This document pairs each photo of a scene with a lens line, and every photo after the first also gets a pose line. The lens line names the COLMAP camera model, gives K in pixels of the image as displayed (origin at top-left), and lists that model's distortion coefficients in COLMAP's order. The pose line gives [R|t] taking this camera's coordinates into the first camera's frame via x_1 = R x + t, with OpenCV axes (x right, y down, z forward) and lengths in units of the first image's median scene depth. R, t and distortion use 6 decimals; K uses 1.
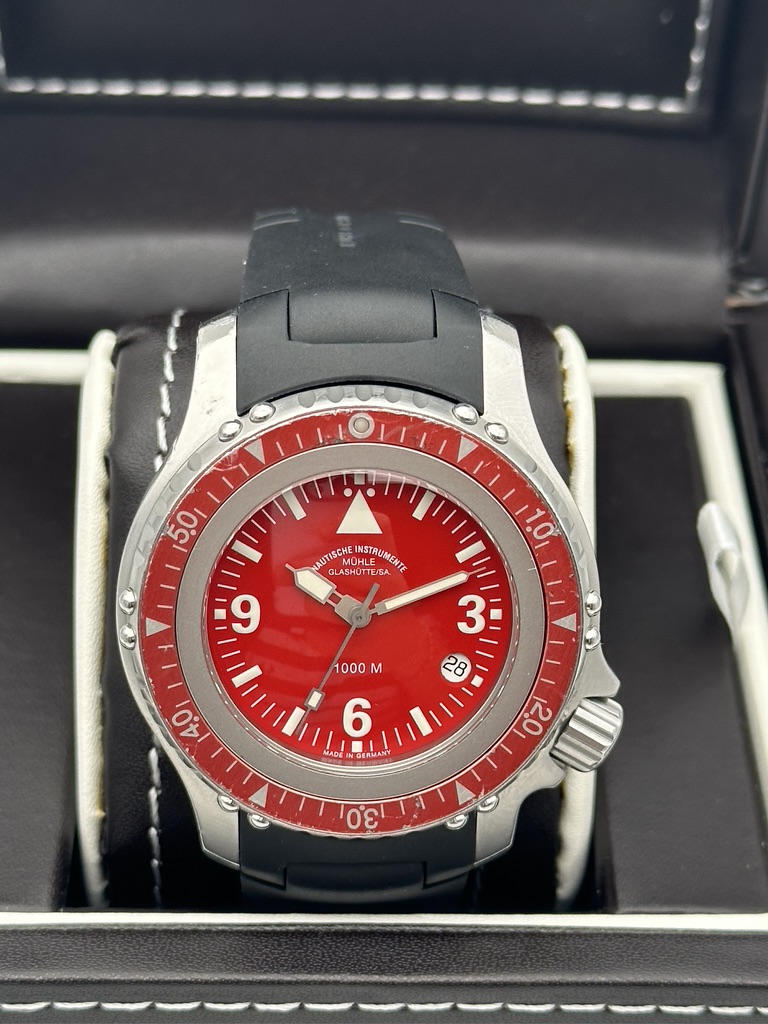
lens RADIAL K [[2372.1, 0, 384.0], [0, 2372.1, 512.0], [0, 0, 1]] dist [0.170814, -0.198487]
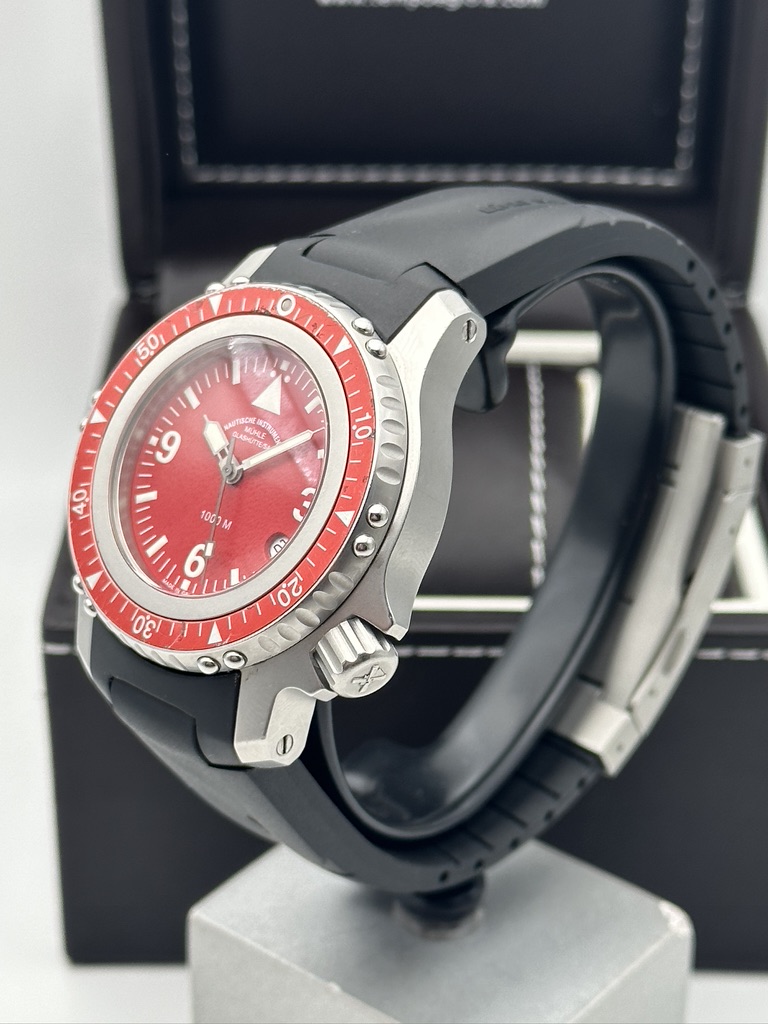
lens RADIAL K [[2527.5, 0, 384.0], [0, 2527.5, 512.0], [0, 0, 1]] dist [-0.197118, -0.270848]
pose [[0.709788, 0.274935, -0.648545, 0.839339], [-0.515327, 0.830363, -0.211977, 0.280669], [0.480248, 0.484672, 0.731064, 0.153030]]
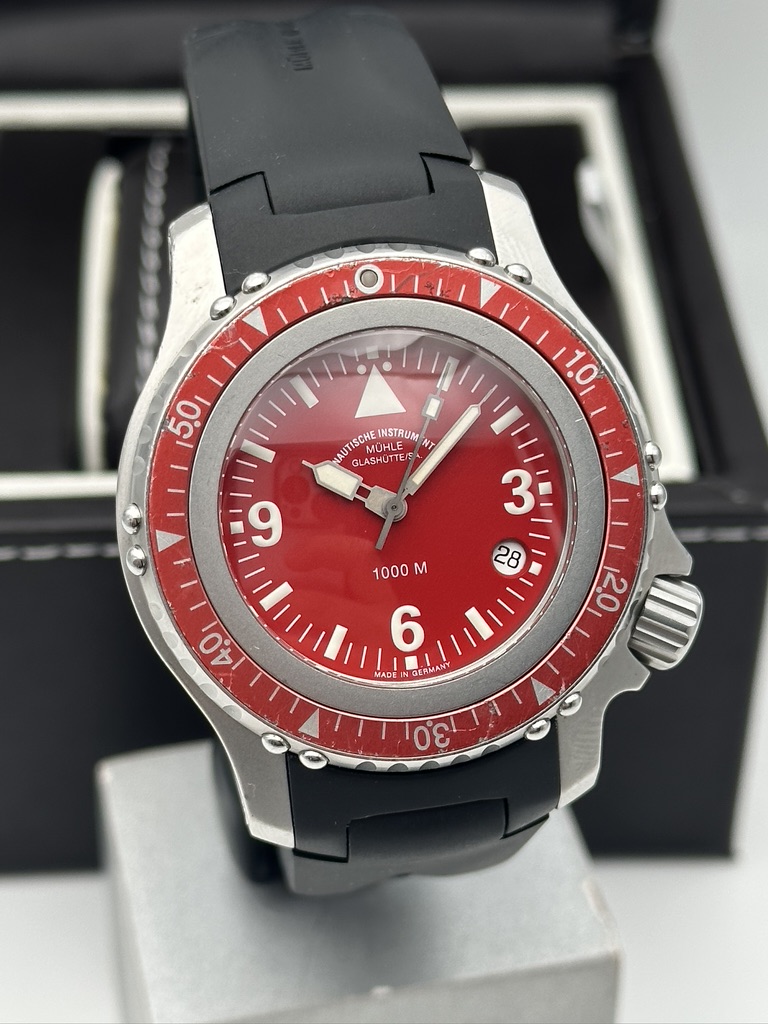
lens RADIAL K [[2372.1, 0, 384.0], [0, 2372.1, 512.0], [0, 0, 1]] dist [0.170814, -0.198487]
pose [[0.988017, -0.136167, 0.072675, -0.078453], [0.147704, 0.970775, -0.189157, 0.211945], [-0.044794, 0.197625, 0.979254, 0.138038]]
